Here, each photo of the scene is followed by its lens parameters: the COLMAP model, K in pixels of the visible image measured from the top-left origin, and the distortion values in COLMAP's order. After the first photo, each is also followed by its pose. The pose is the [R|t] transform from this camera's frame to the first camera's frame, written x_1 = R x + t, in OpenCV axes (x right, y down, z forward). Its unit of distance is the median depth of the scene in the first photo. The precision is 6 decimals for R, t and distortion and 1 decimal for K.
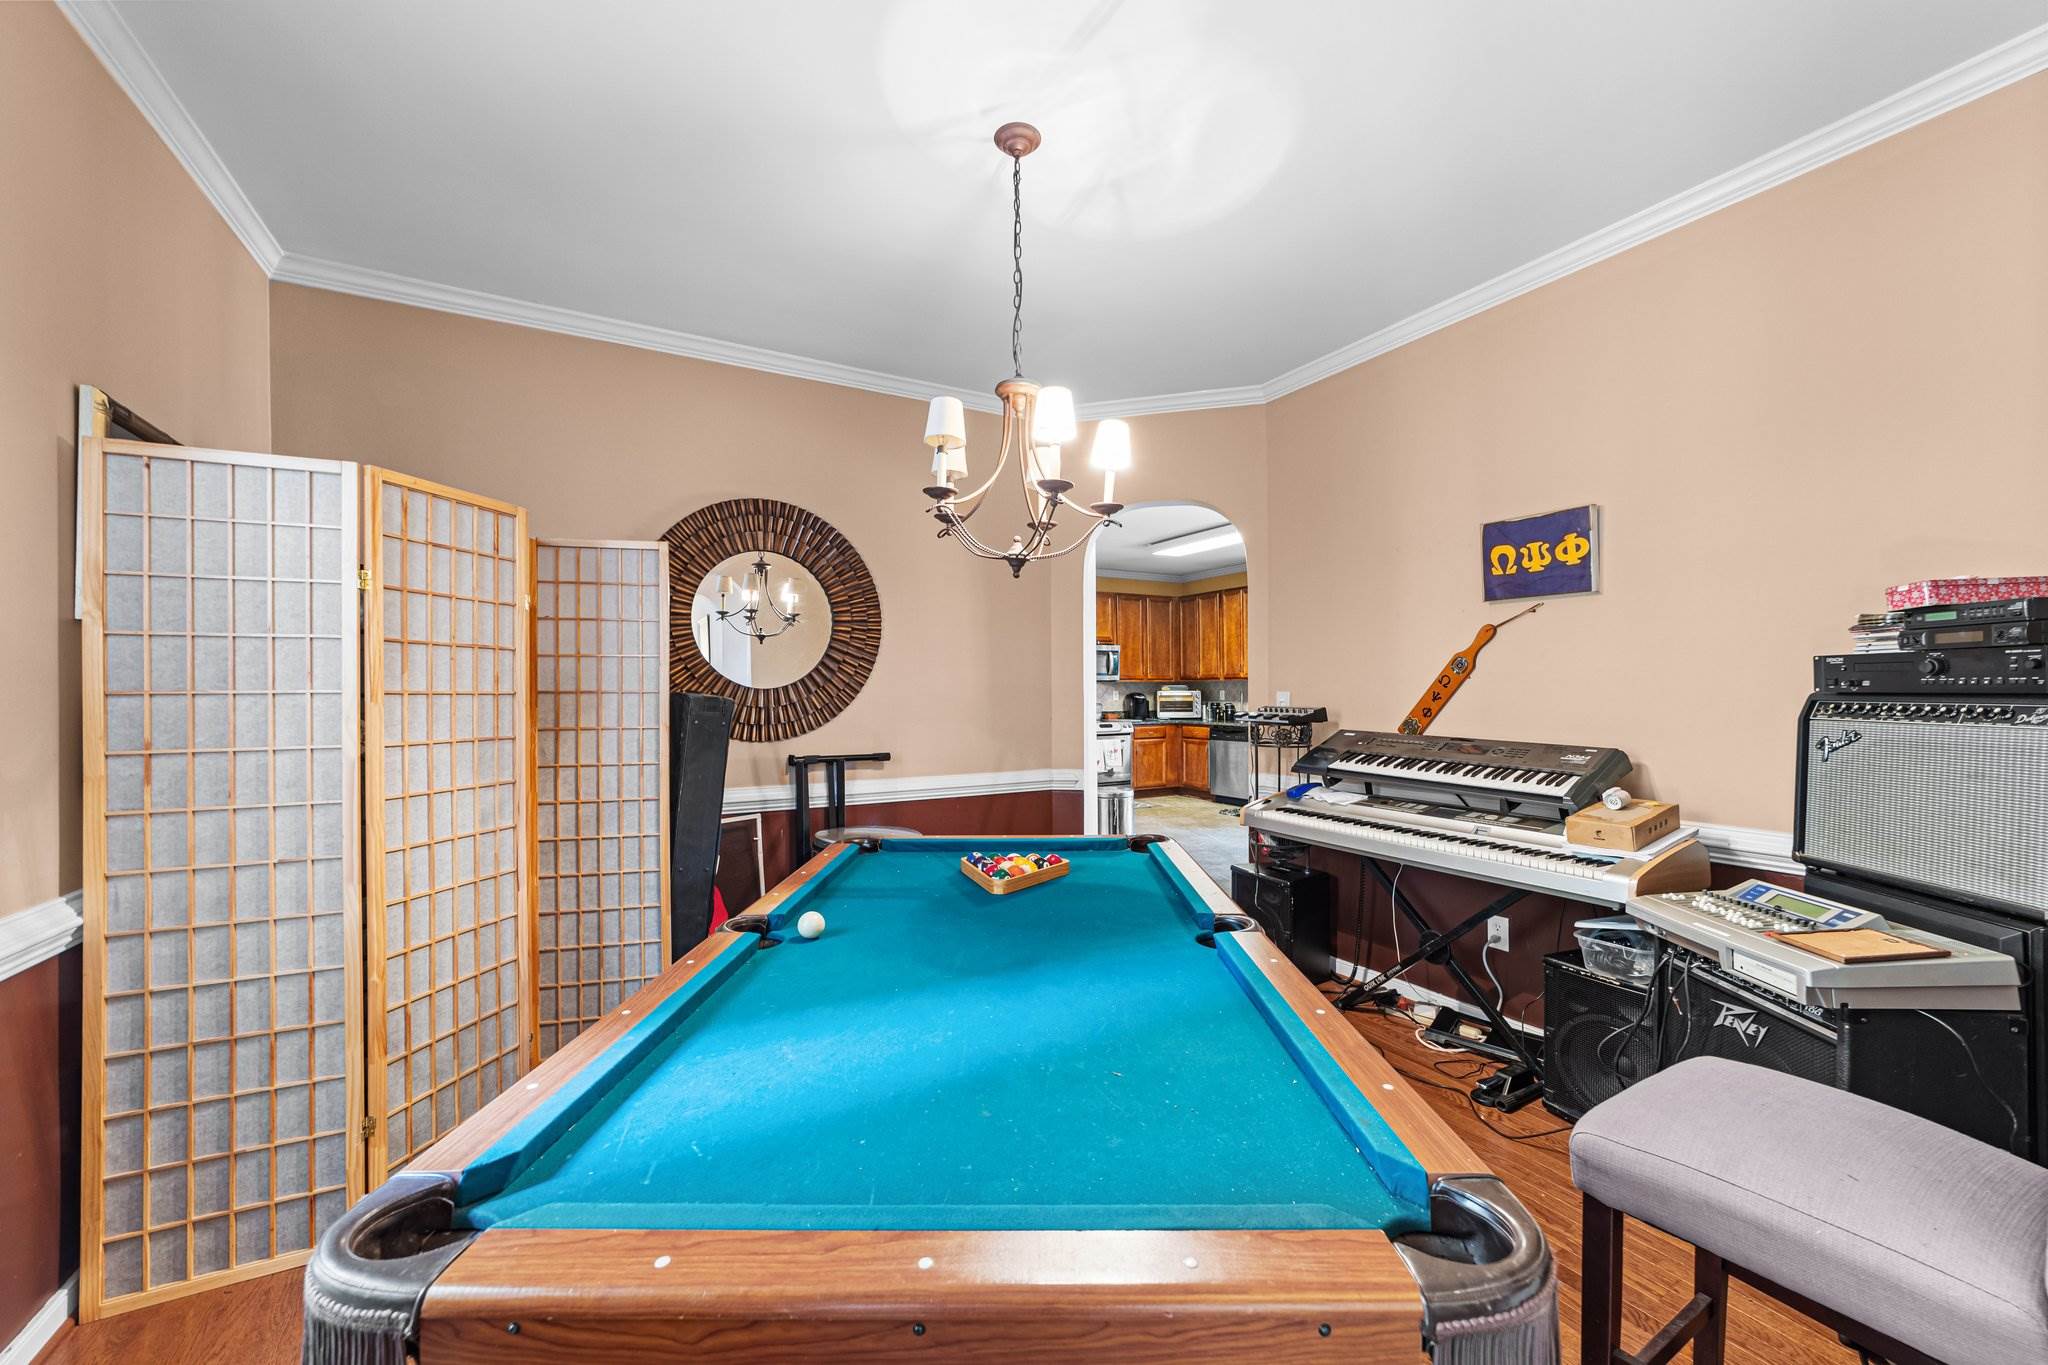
lens RADIAL K [[780.8, 0, 1026.4], [0, 780.8, 693.4], [0, 0, 1]] dist [-0.014555, 0.006983]
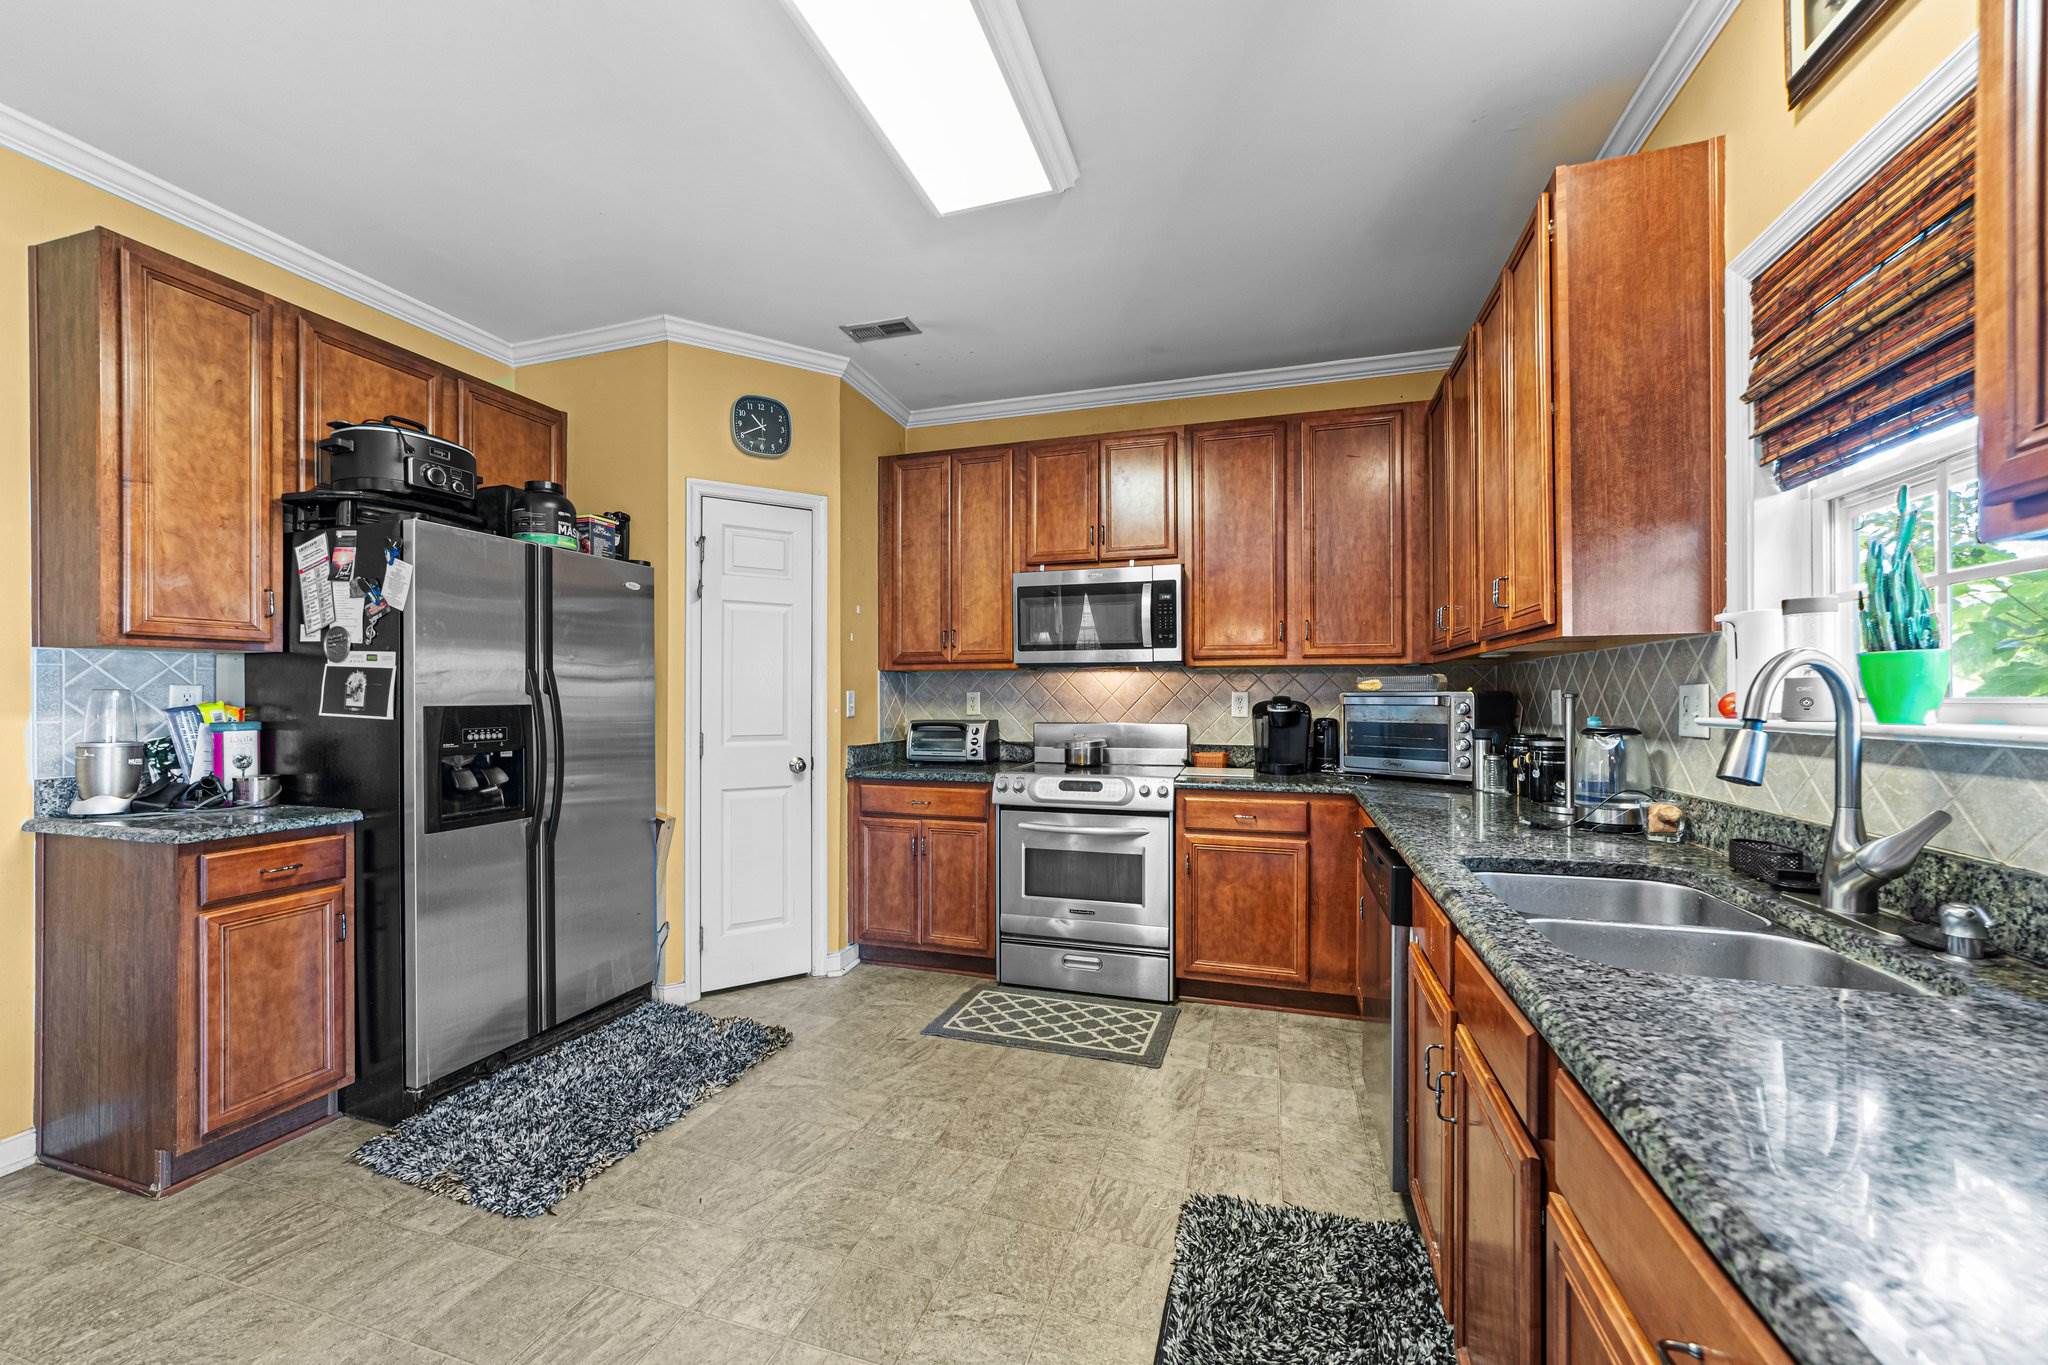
lens RADIAL K [[780.8, 0, 1026.4], [0, 780.8, 693.4], [0, 0, 1]] dist [-0.014555, 0.006983]
pose [[0.685775, 0.001824, -0.727811, 0.327890], [-0.006677, 0.999971, -0.003785, -0.000320], [0.727783, 0.007455, 0.685767, 0.689076]]
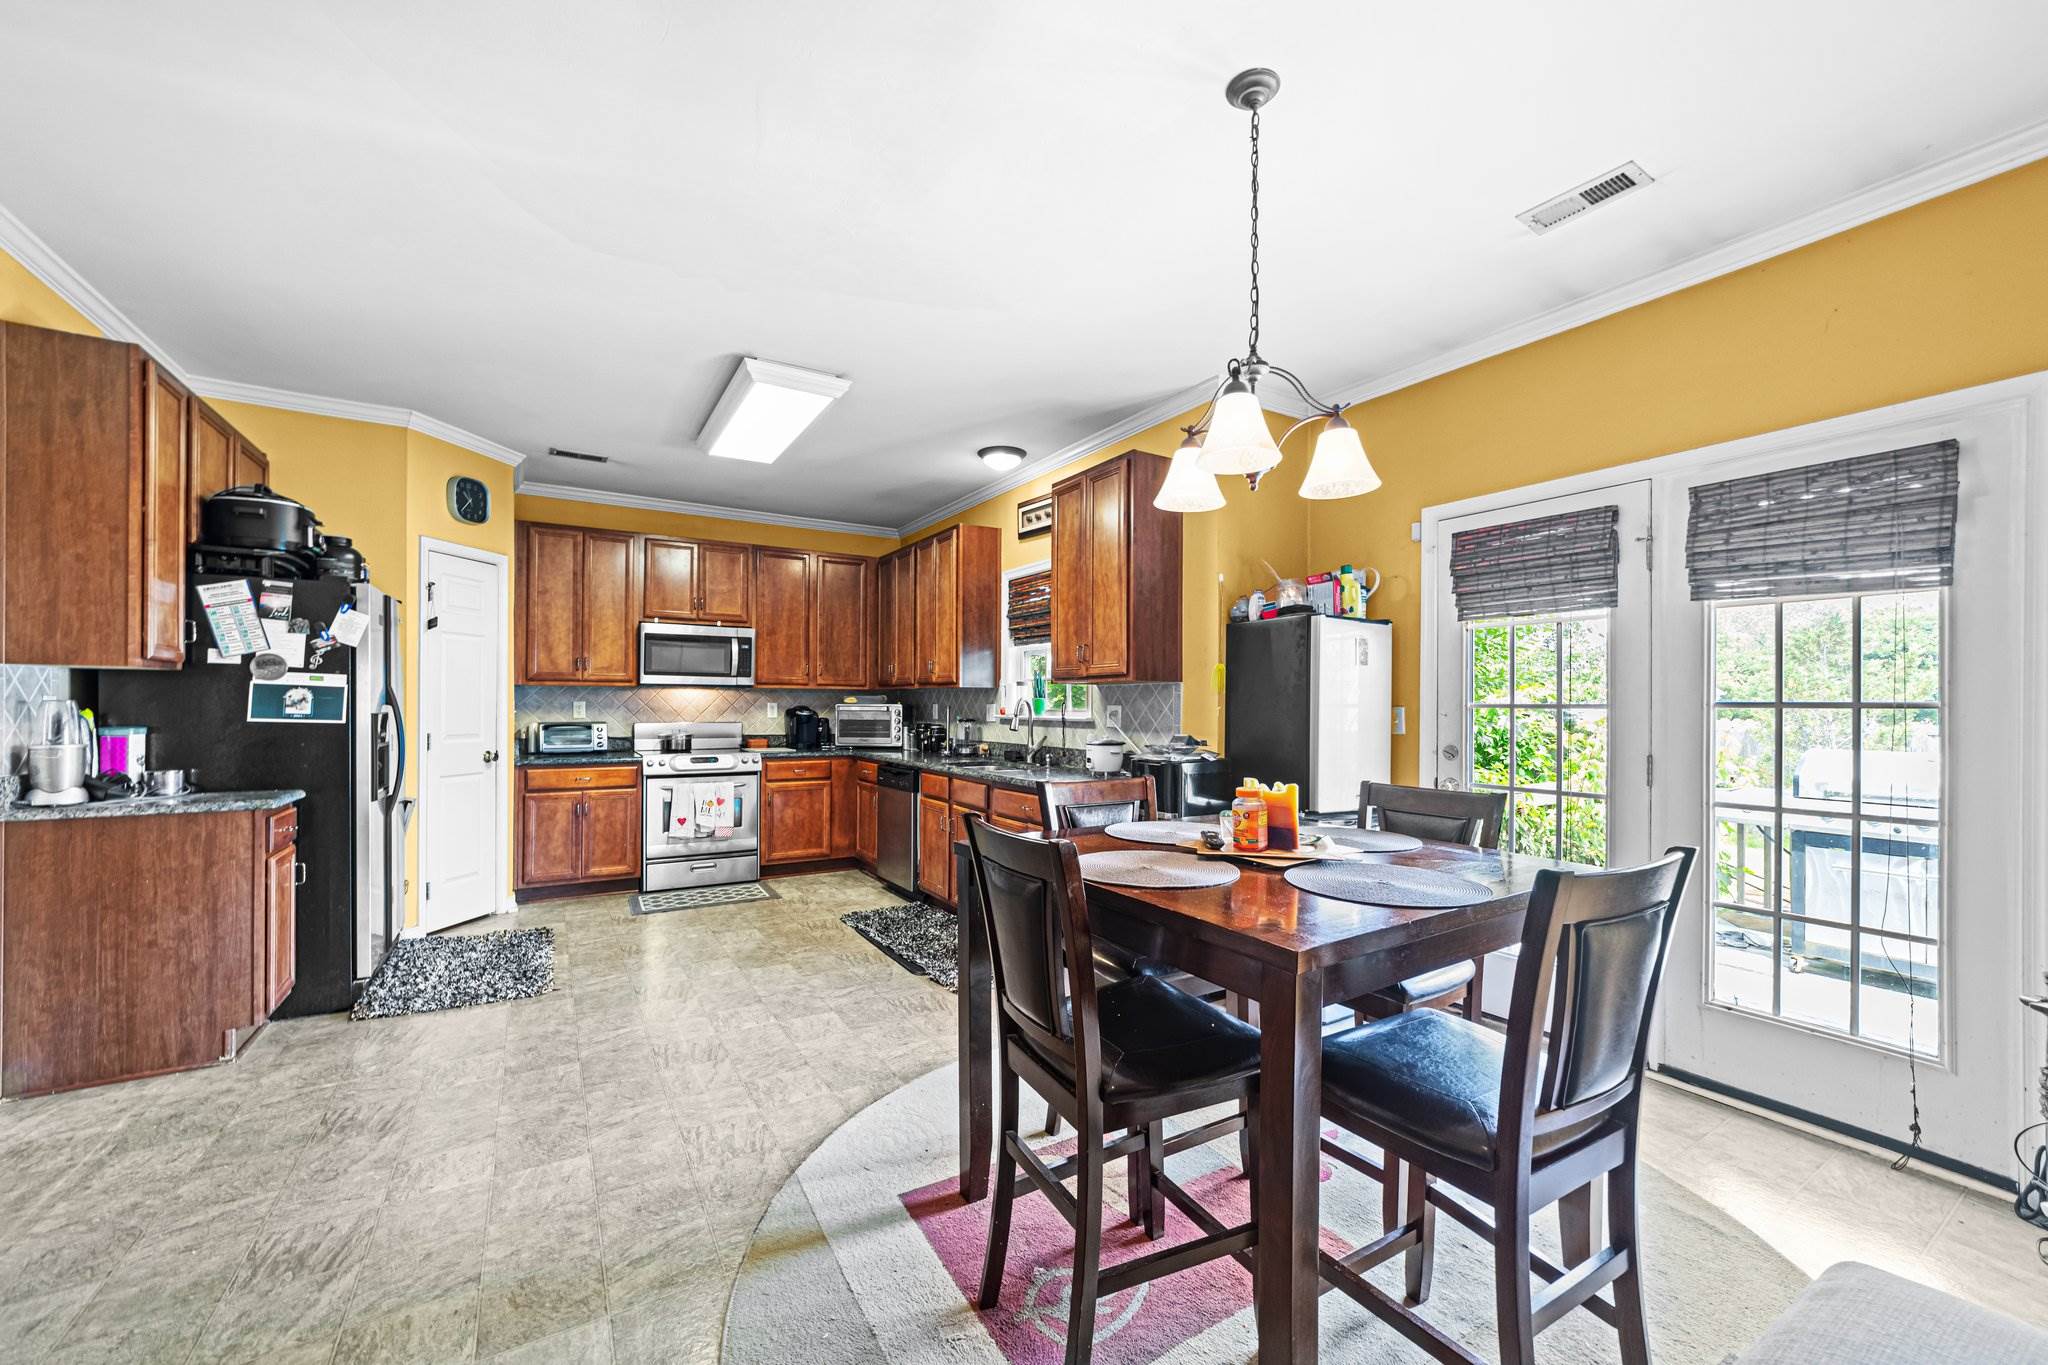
lens RADIAL K [[788.0, 0, 1022.3], [0, 788.0, 697.7], [0, 0, 1]] dist [-0.014124, 0.008256]
pose [[0.999277, 0.012339, 0.035959, 0.304063], [-0.011904, 0.999853, -0.012305, -0.002074], [-0.036105, 0.011868, 0.999278, 0.363835]]
